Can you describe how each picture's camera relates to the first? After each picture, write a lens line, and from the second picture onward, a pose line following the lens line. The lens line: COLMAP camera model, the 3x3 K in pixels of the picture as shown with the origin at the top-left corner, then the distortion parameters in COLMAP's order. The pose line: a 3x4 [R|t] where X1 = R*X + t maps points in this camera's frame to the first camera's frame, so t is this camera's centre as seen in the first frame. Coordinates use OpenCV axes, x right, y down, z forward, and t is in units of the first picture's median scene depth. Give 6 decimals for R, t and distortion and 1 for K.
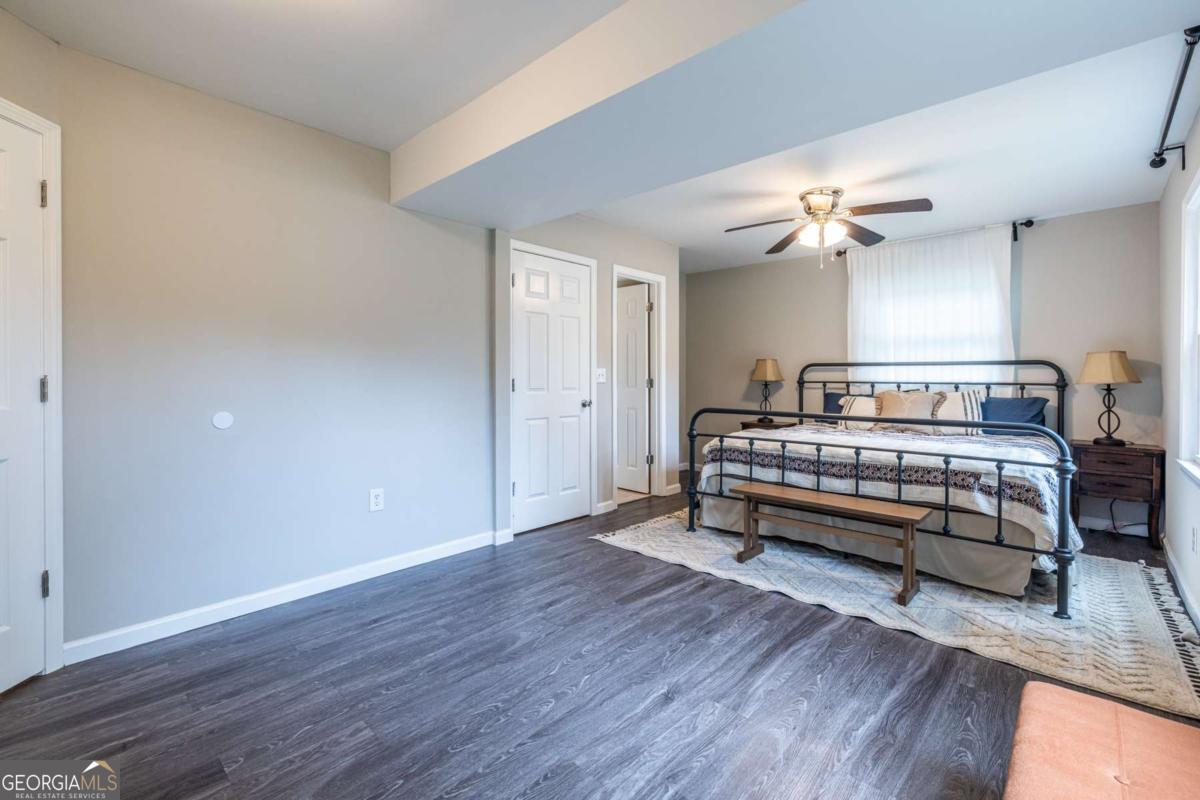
lens RADIAL K [[519.9, 0, 605.4], [0, 519.9, 394.0], [0, 0, 1]] dist [0.000459, 0.000479]
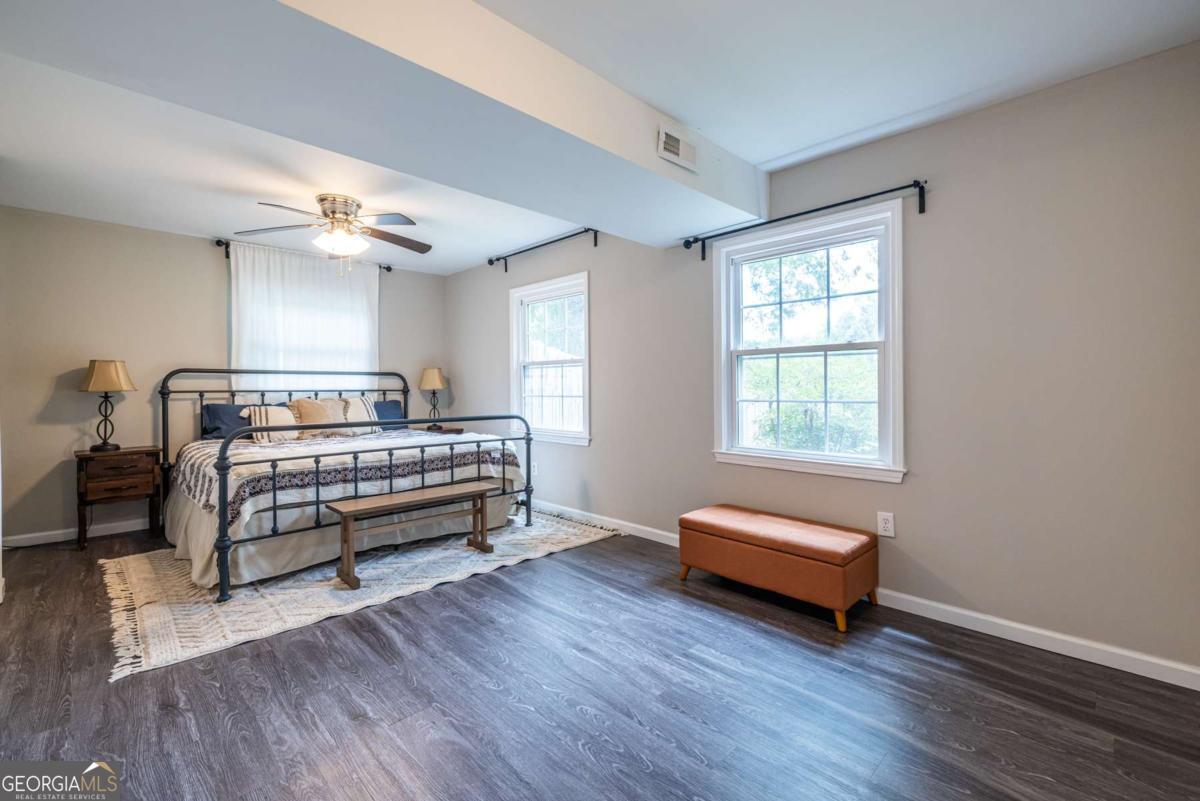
lens RADIAL K [[519.9, 0, 611.6], [0, 519.9, 395.1], [0, 0, 1]] dist [0.000459, 0.000479]
pose [[0.035304, -0.022326, 0.999127, -0.631846], [0.032048, 0.999262, 0.021196, -0.022018], [-0.998863, 0.031272, 0.035994, 0.507021]]
